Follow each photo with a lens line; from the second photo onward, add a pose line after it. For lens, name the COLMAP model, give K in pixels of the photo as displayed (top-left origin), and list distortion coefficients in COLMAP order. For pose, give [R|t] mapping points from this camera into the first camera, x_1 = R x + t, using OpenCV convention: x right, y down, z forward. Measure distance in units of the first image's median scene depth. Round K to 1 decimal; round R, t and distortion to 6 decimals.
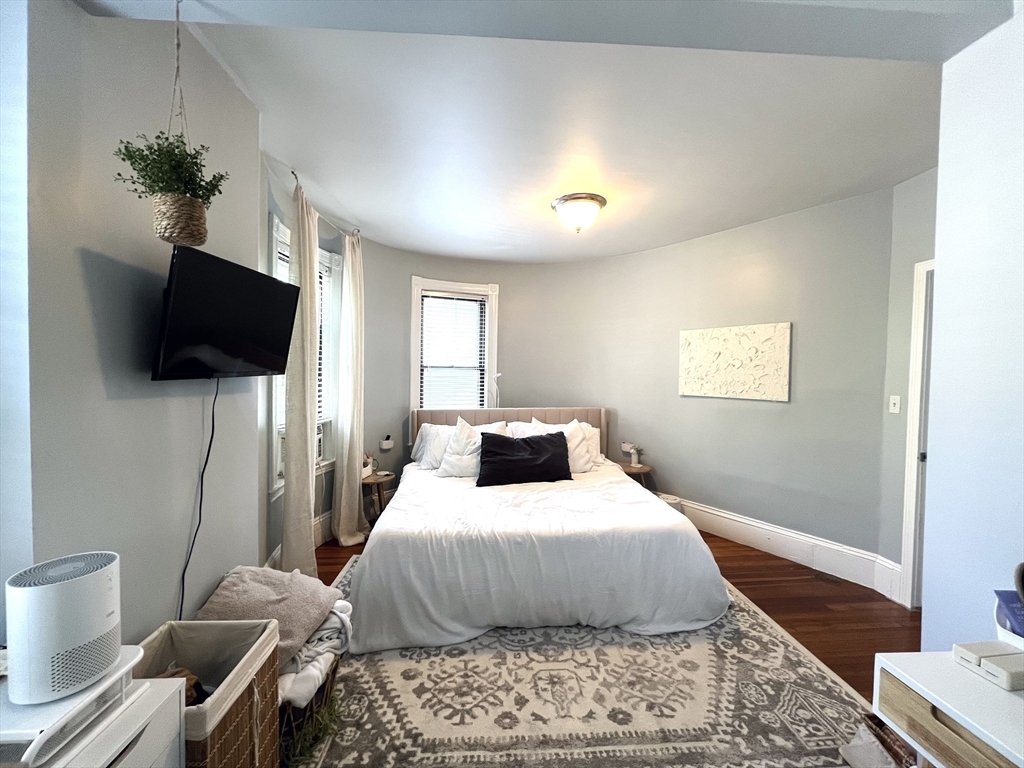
lens RADIAL K [[412.0, 0, 507.7], [0, 412.0, 383.0], [0, 0, 1]] dist [-0.001362, 0.000282]
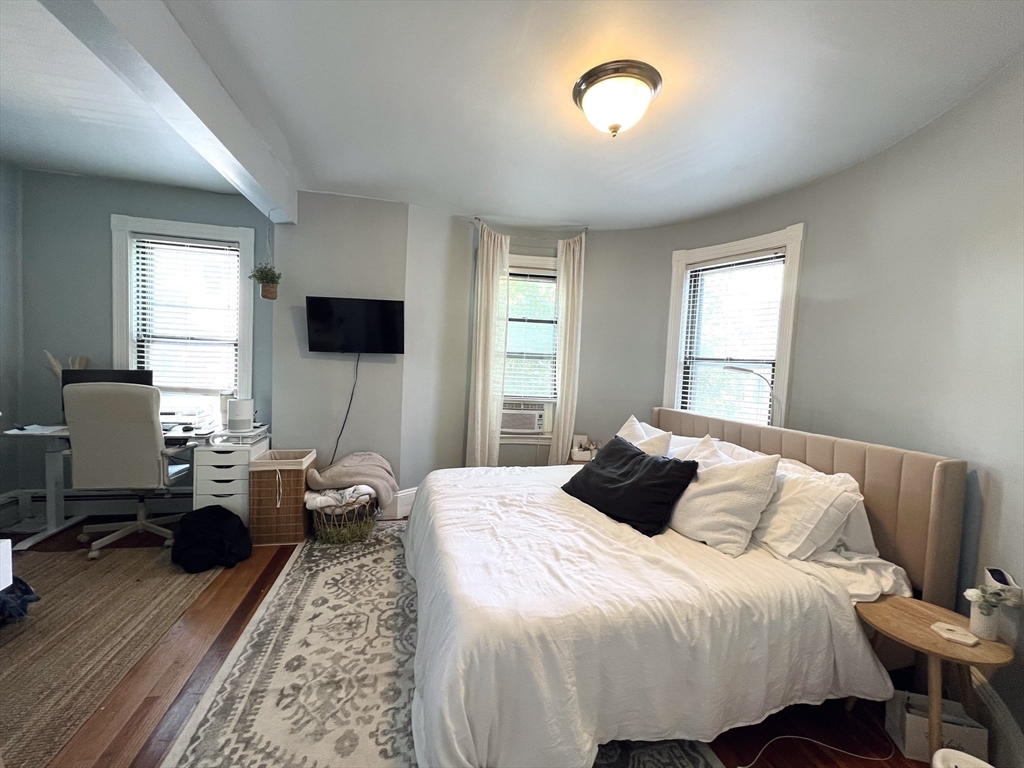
lens RADIAL K [[412.0, 0, 507.7], [0, 412.0, 383.0], [0, 0, 1]] dist [-0.001362, 0.000282]
pose [[0.159818, 0.047307, -0.986012, 1.356629], [-0.069966, 0.996882, 0.036488, 0.008163], [0.984664, 0.063156, 0.162629, 1.300884]]
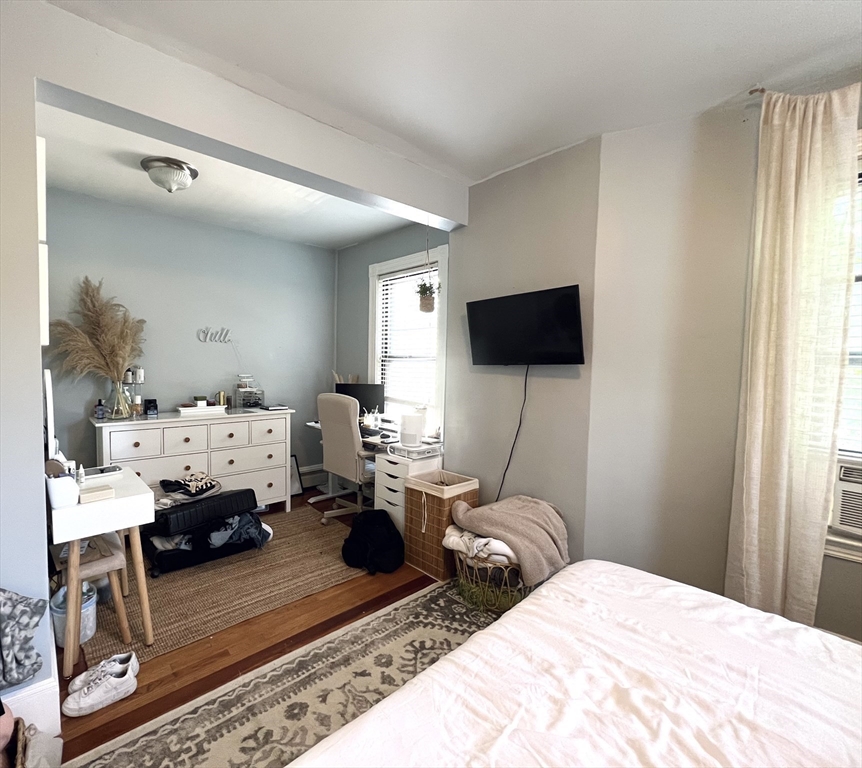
lens RADIAL K [[409.5, 0, 343.5], [0, 409.5, 383.0], [0, 0, 1]] dist [-0.002361, -0.000443]
pose [[-0.831173, 0.006990, -0.555970, 0.696841], [-0.037394, 0.996954, 0.068439, -0.023373], [0.554755, 0.077674, -0.828380, 1.764632]]
